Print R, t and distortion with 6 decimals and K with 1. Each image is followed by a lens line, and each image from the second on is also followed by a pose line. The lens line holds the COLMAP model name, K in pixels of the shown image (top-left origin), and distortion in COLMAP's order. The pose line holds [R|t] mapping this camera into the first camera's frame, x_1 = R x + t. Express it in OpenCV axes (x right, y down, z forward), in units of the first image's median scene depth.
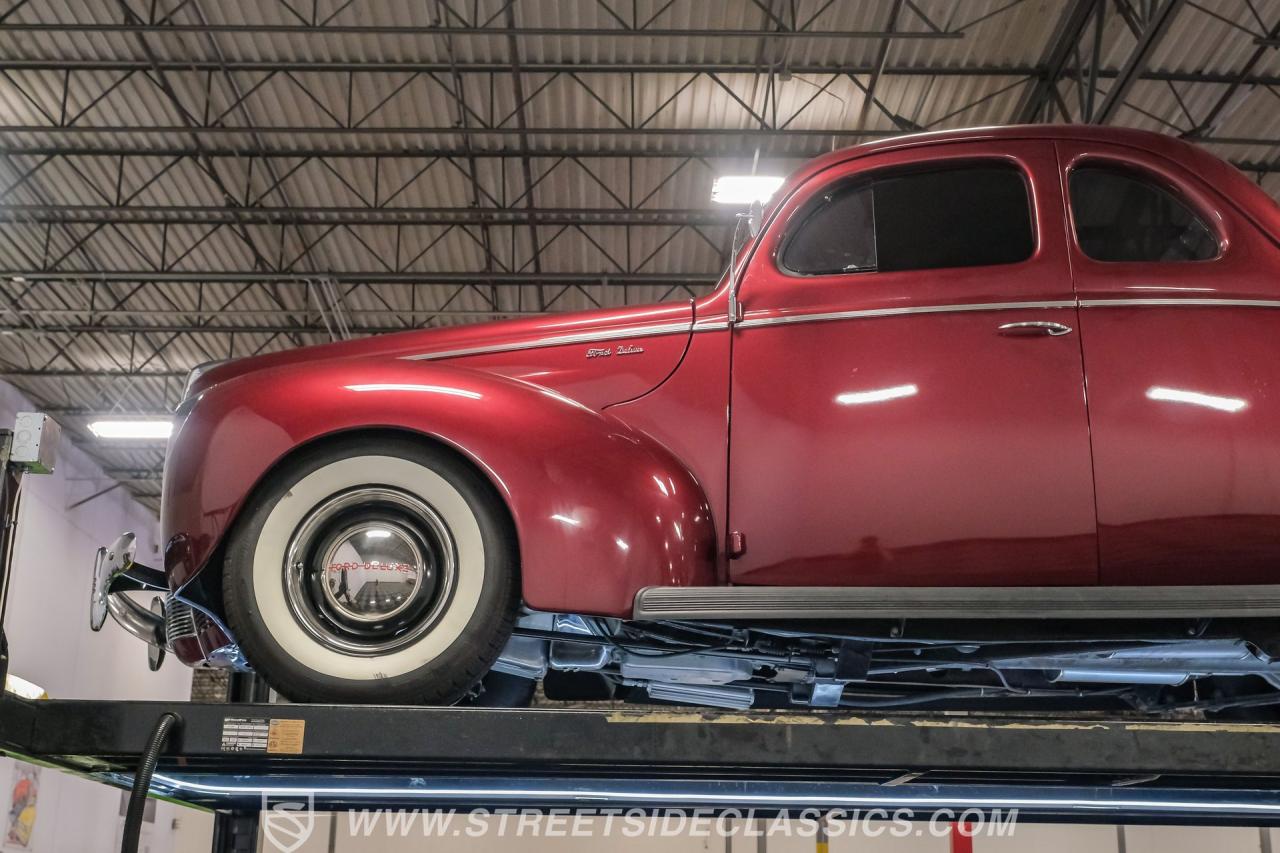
lens RADIAL K [[1512.2, 0, 636.4], [0, 1512.2, 436.9], [0, 0, 1]] dist [-0.010887, 0.036284]
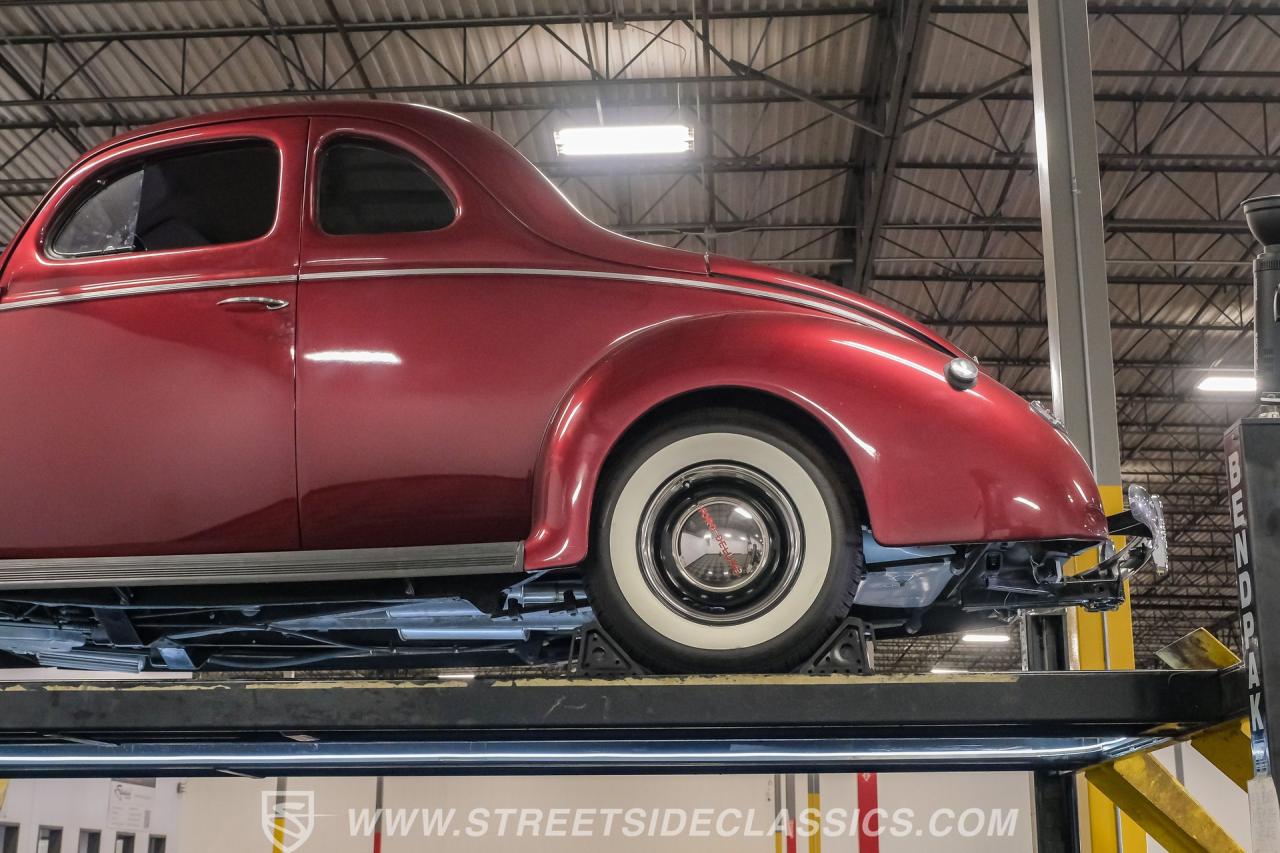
lens RADIAL K [[1542.3, 0, 662.2], [0, 1542.3, 426.1], [0, 0, 1]] dist [-0.019775, 0.017482]
pose [[0.998896, -0.031336, -0.035009, 0.154791], [0.032253, 0.999143, 0.025944, -0.001655], [0.034166, -0.027044, 0.999050, -0.012407]]
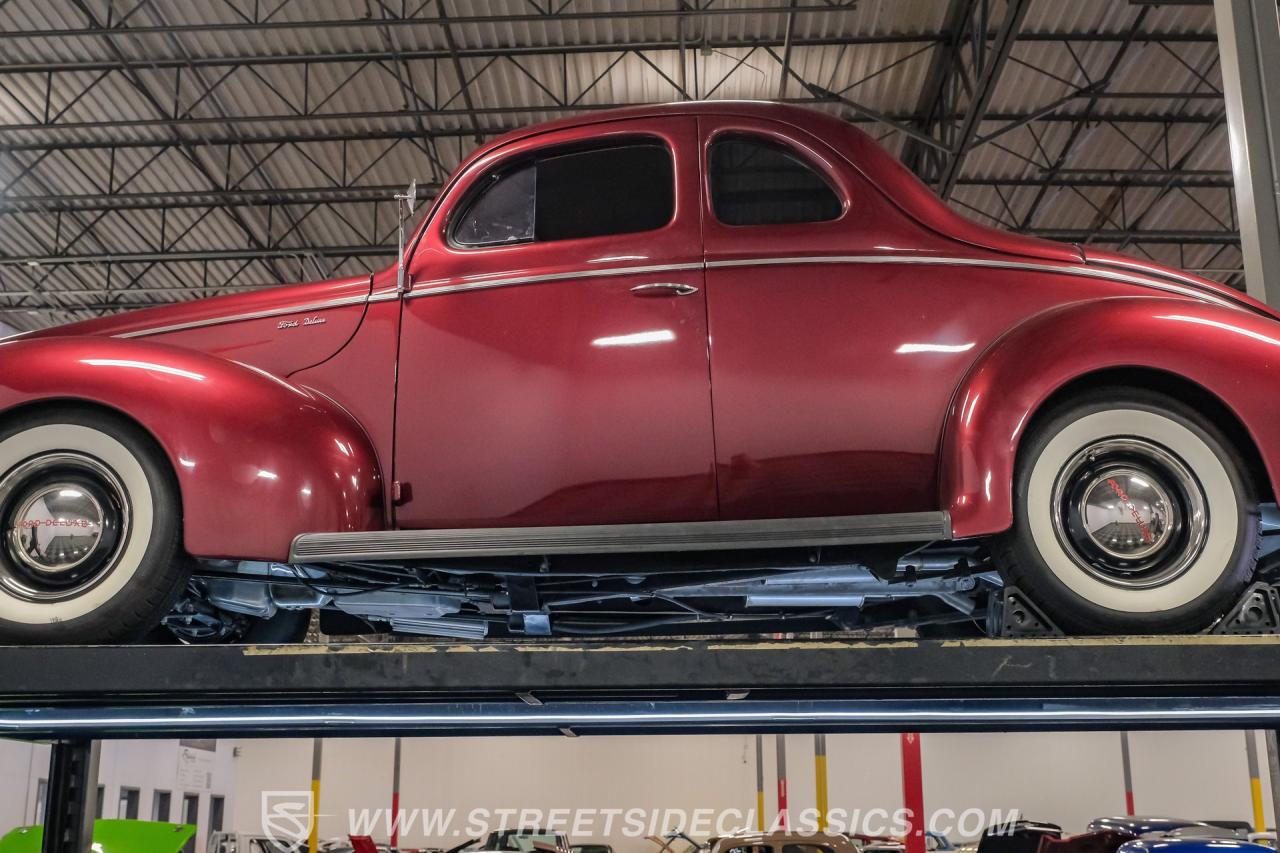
lens RADIAL K [[1397.0, 0, 640.0], [0, 1397.0, 426.5], [0, 0, 1]] dist [-0.009392, 0.028577]
pose [[0.999030, -0.032043, -0.030192, 0.073278], [0.032888, 0.999069, 0.027921, -0.000208], [0.029269, -0.028887, 0.999154, -0.005832]]
